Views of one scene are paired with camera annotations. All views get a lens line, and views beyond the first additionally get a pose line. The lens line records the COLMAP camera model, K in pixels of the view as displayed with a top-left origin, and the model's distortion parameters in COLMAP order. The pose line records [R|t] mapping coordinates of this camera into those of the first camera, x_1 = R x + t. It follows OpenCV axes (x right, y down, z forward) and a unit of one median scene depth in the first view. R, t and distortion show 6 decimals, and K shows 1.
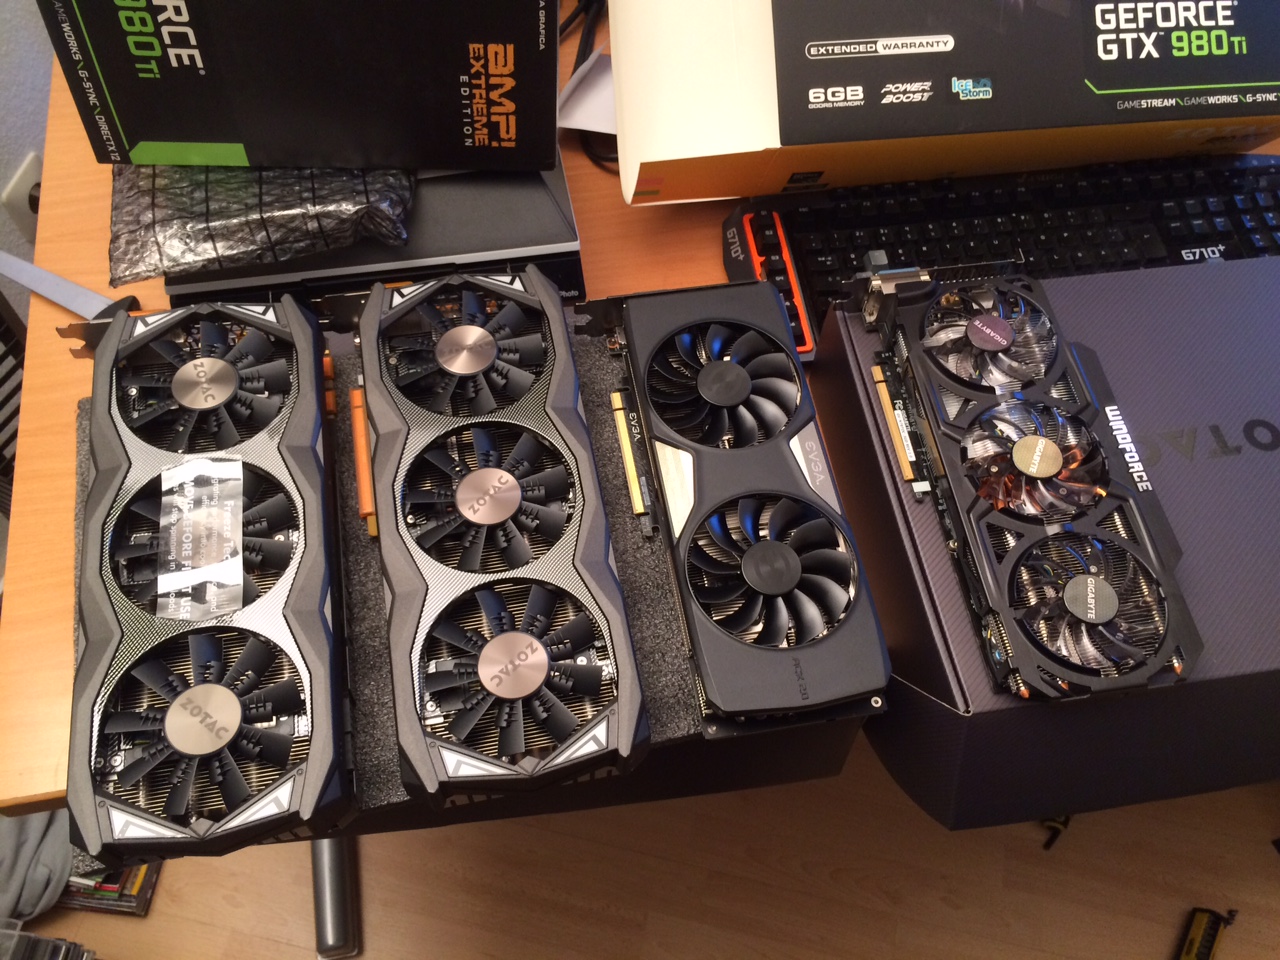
lens RADIAL K [[1092.8, 0, 640.0], [0, 1092.8, 480.0], [0, 0, 1]] dist [0.009749, -0.008264]
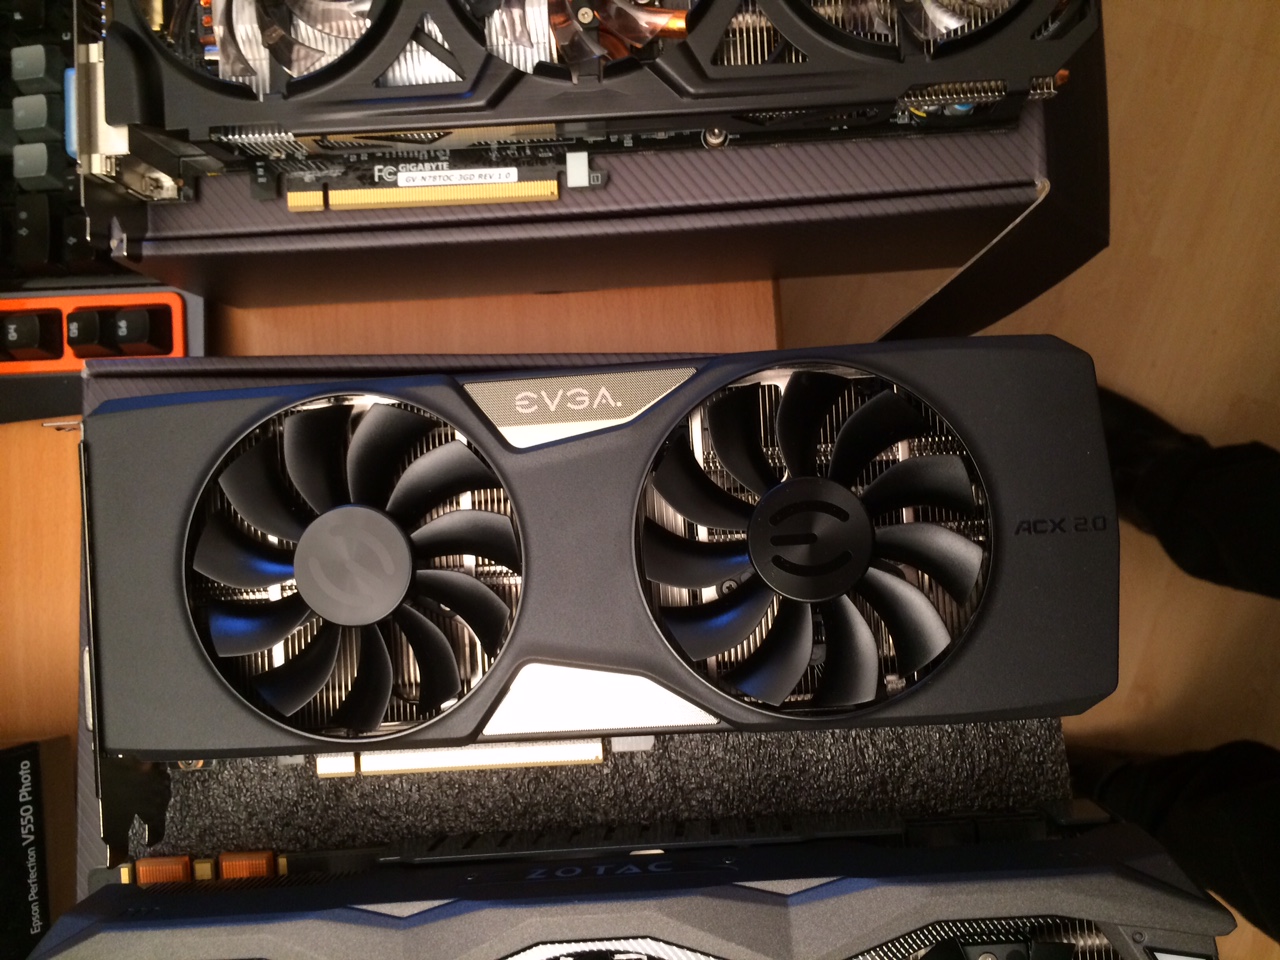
lens RADIAL K [[1089.2, 0, 640.0], [0, 1089.2, 480.0], [0, 0, 1]] dist [-0.013337, -0.003247]
pose [[0.109824, -0.993576, -0.027310, 0.132525], [0.894346, 0.086793, 0.438877, -0.175584], [-0.433687, -0.072624, 0.898132, 0.529252]]
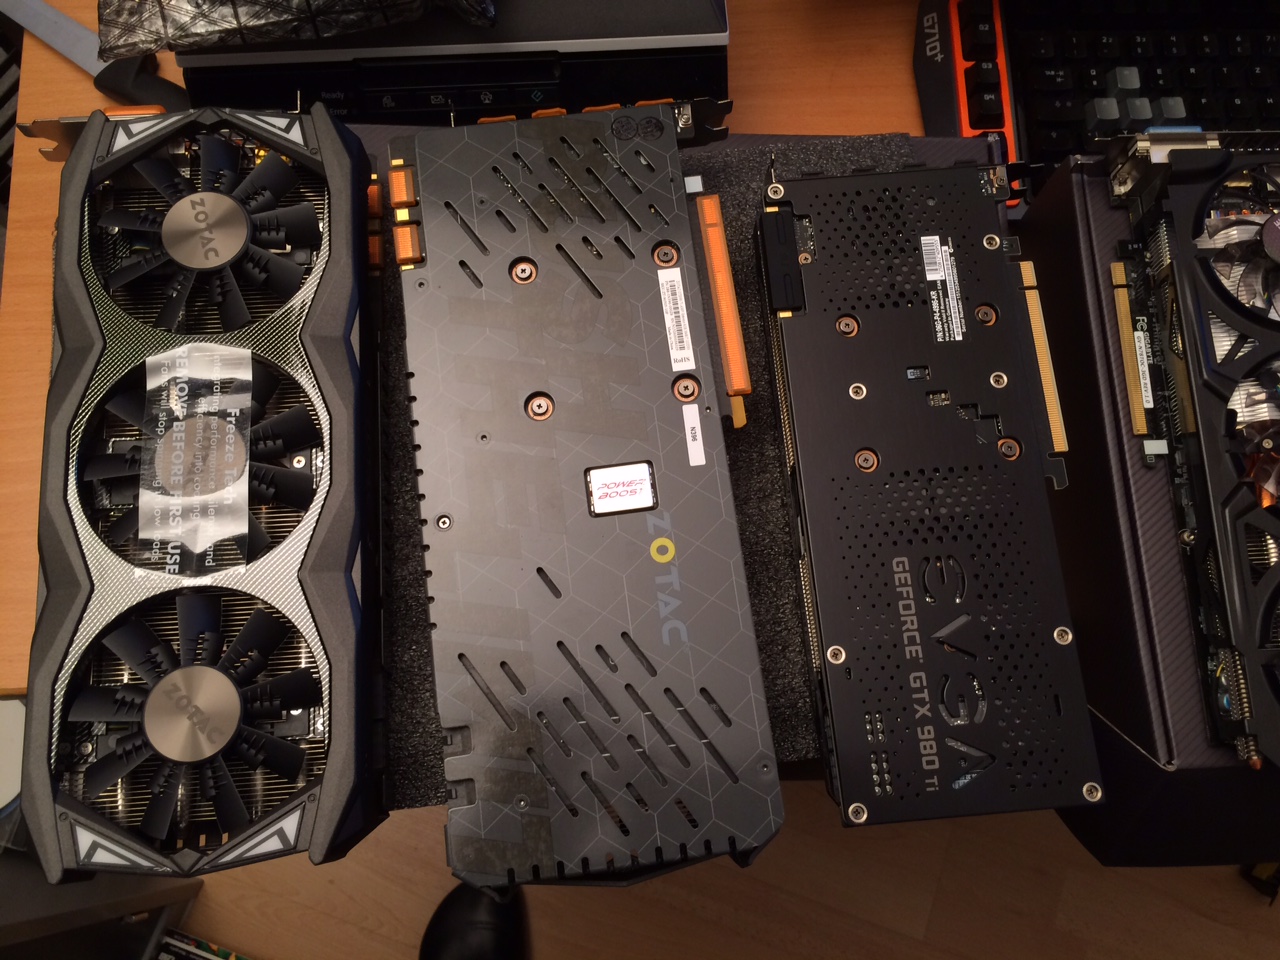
lens RADIAL K [[1089.2, 0, 640.0], [0, 1089.2, 480.0], [0, 0, 1]] dist [-0.013337, -0.003247]
pose [[0.991994, 0.112042, -0.058255, -0.044727], [-0.093033, 0.960347, 0.262828, -0.133804], [0.085393, -0.255304, 0.963083, 0.255116]]
